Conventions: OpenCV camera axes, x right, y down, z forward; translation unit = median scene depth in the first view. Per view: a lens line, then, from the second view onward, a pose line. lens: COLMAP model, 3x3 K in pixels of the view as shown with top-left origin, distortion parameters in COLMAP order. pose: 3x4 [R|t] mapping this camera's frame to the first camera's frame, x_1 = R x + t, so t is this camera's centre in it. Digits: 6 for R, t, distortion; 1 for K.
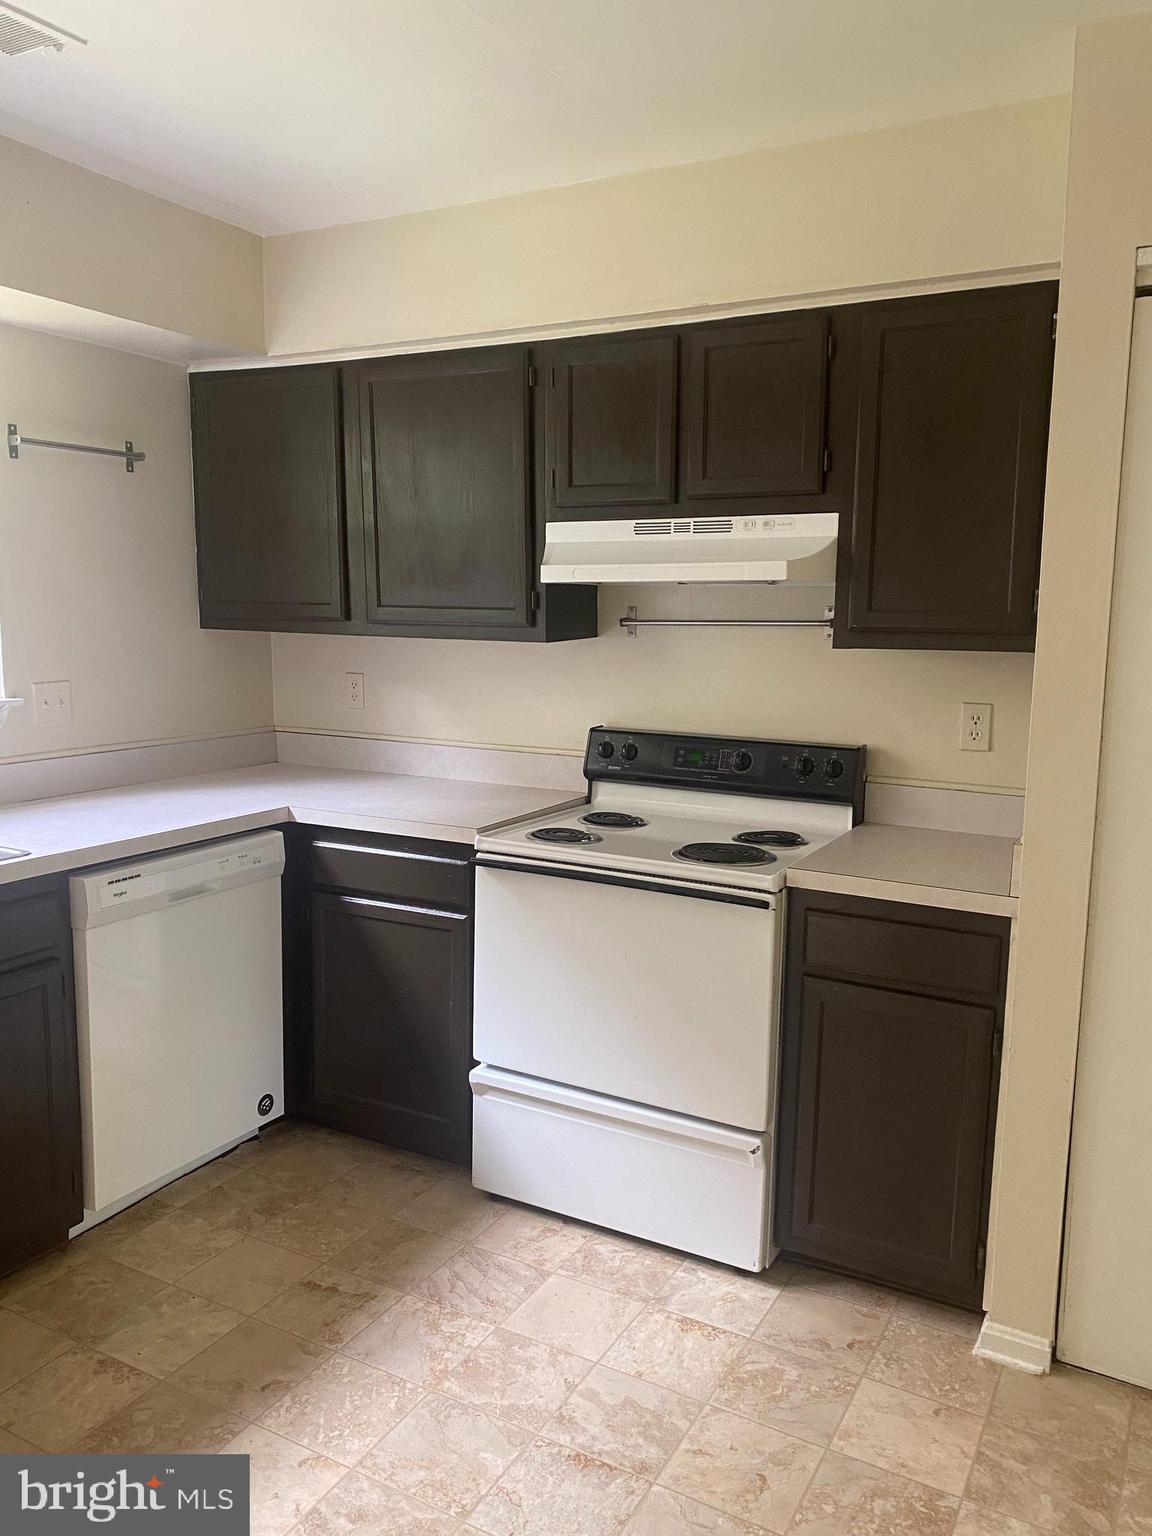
lens RADIAL K [[1196.7, 0, 576.0], [0, 1196.7, 768.0], [0, 0, 1]] dist [0.036685, 0.001482]
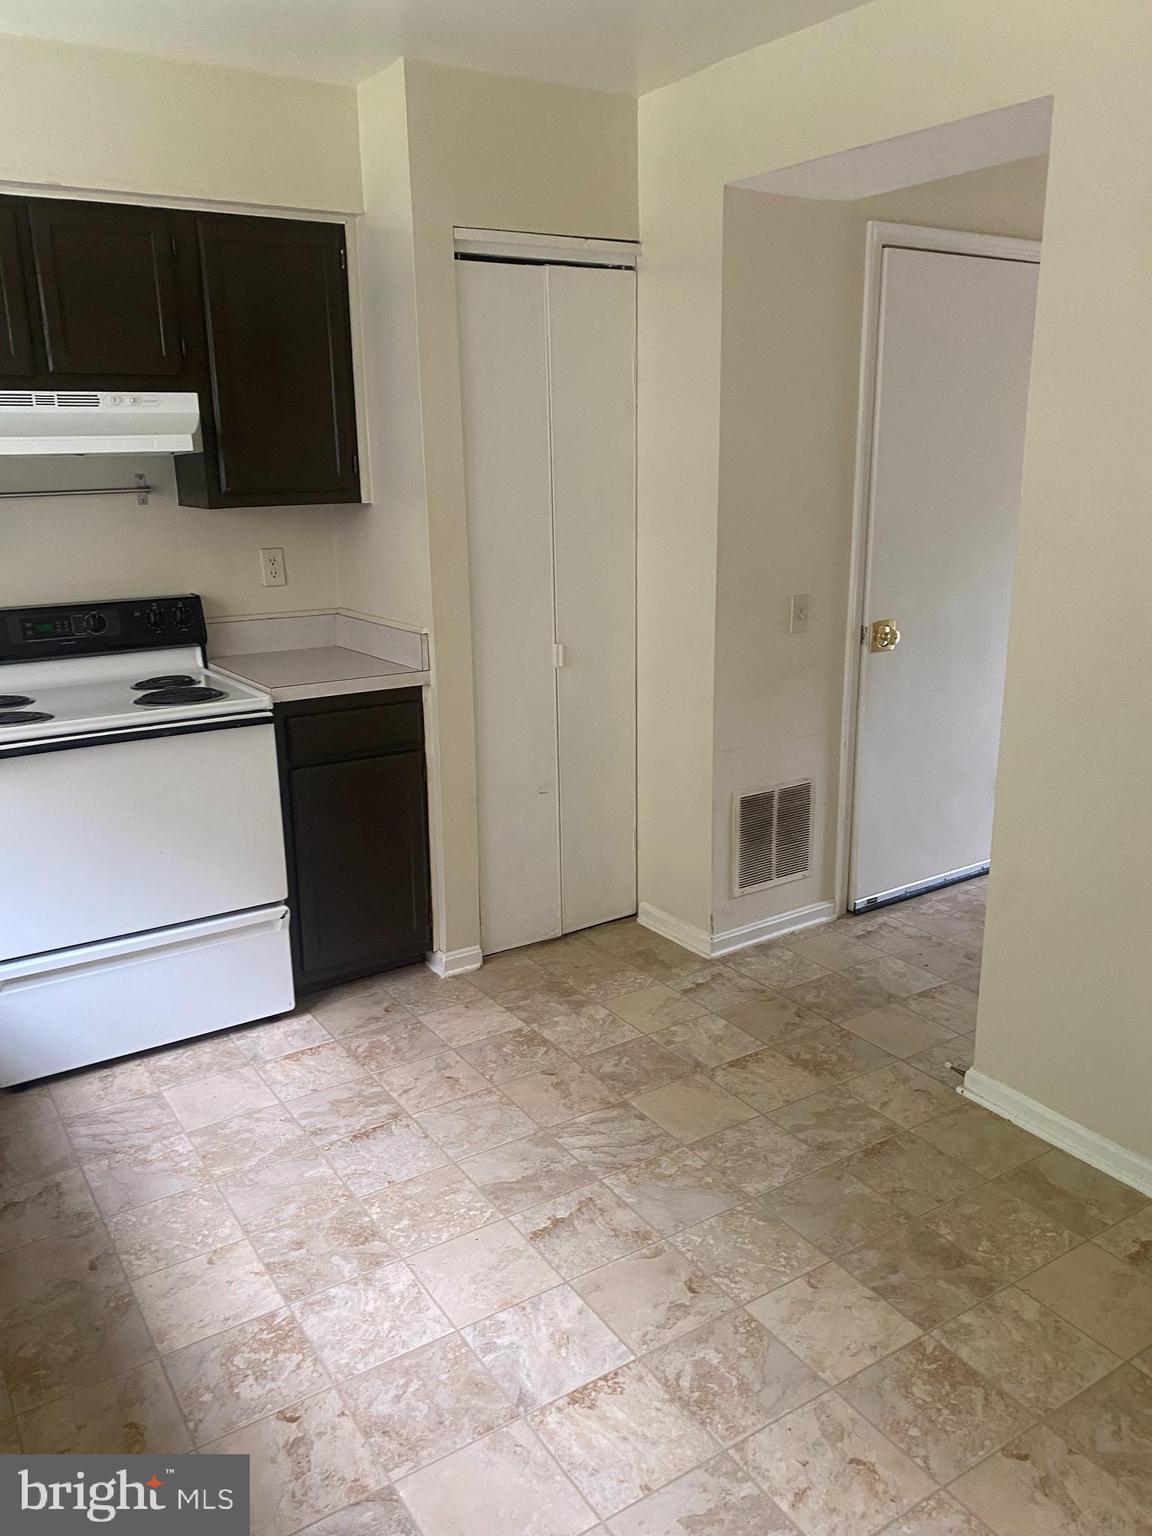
lens RADIAL K [[1179.2, 0, 570.2], [0, 1179.2, 755.8], [0, 0, 1]] dist [0.066991, -0.002400]
pose [[0.479243, -0.237285, 0.844998, -0.717992], [0.154345, 0.970542, 0.185002, -0.027336], [-0.864005, 0.041761, 0.501749, 0.111862]]
